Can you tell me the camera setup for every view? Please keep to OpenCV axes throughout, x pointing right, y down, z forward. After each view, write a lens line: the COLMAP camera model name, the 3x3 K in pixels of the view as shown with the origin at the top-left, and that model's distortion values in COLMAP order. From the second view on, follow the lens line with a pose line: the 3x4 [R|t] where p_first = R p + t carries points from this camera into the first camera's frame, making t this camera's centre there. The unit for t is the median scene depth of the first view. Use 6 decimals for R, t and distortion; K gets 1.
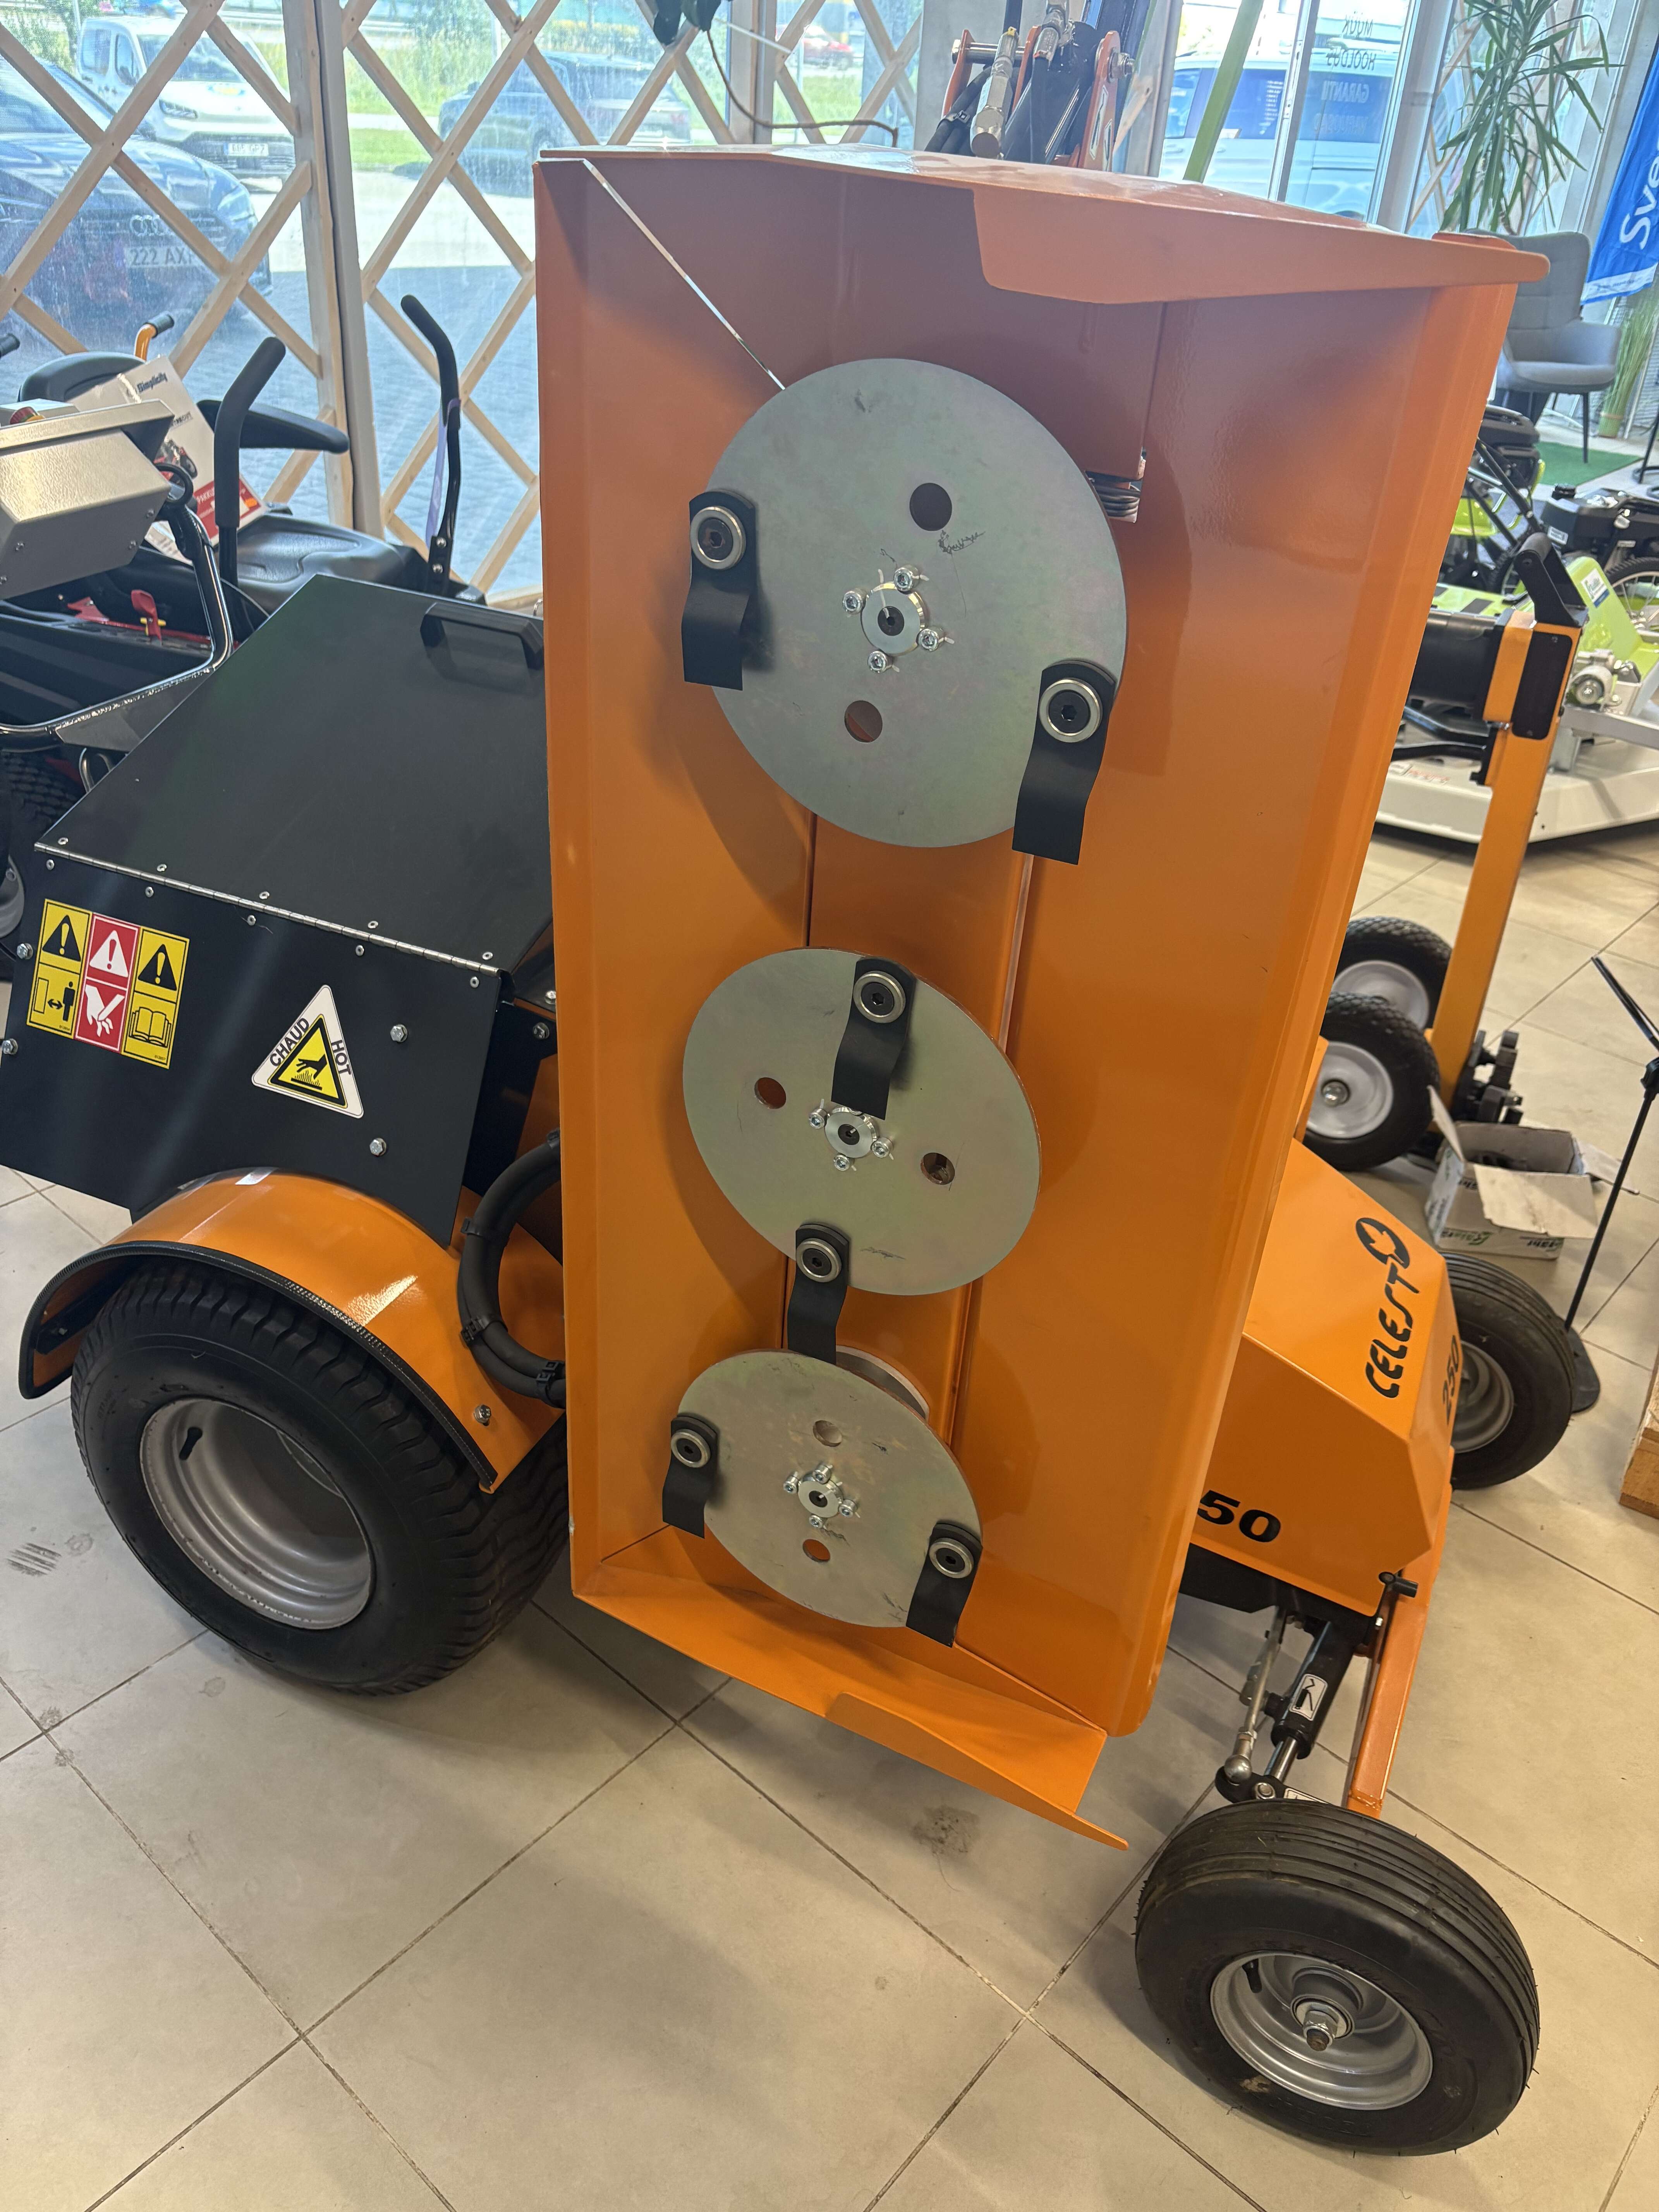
lens RADIAL K [[1690.9, 0, 829.5], [0, 1690.9, 1106.0], [0, 0, 1]] dist [0.035788, -0.054123]
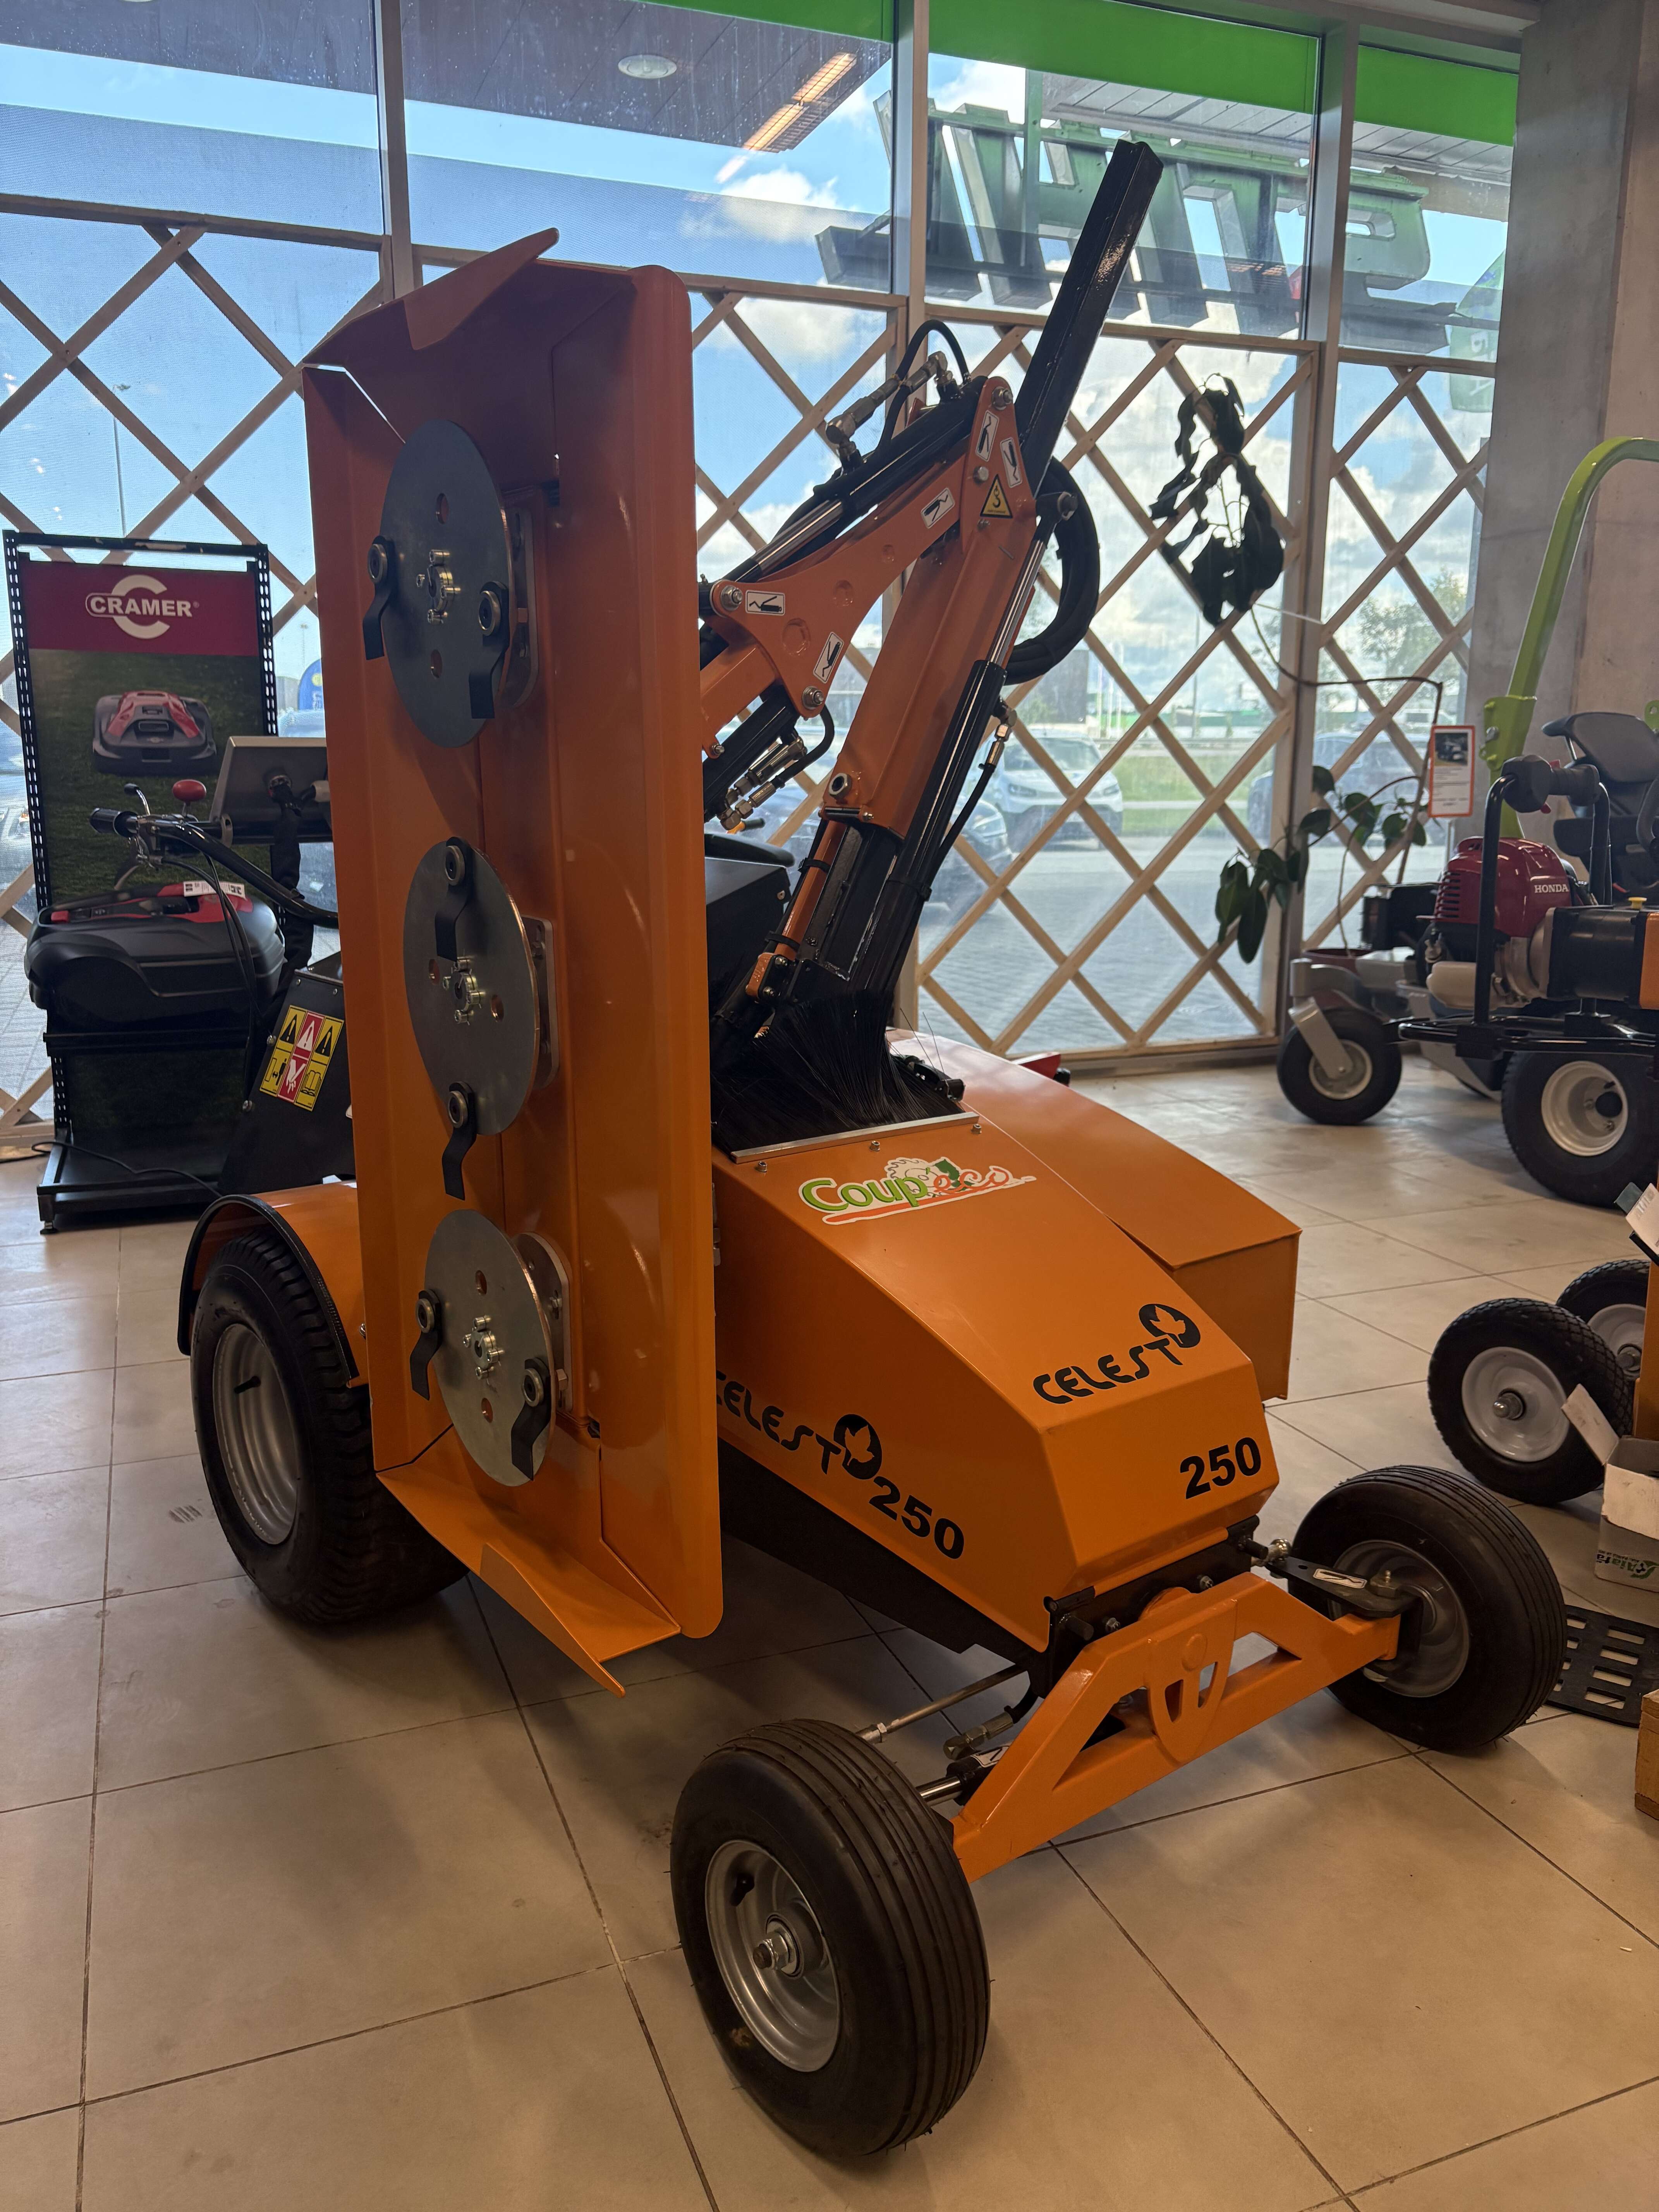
lens RADIAL K [[1669.3, 0, 821.3], [0, 1669.3, 1116.0], [0, 0, 1]] dist [0.040443, -0.057327]
pose [[0.893702, 0.044711, -0.446428, 0.576868], [-0.193664, 0.935995, -0.293952, 0.296283], [0.404711, 0.349162, 0.845159, 0.022476]]
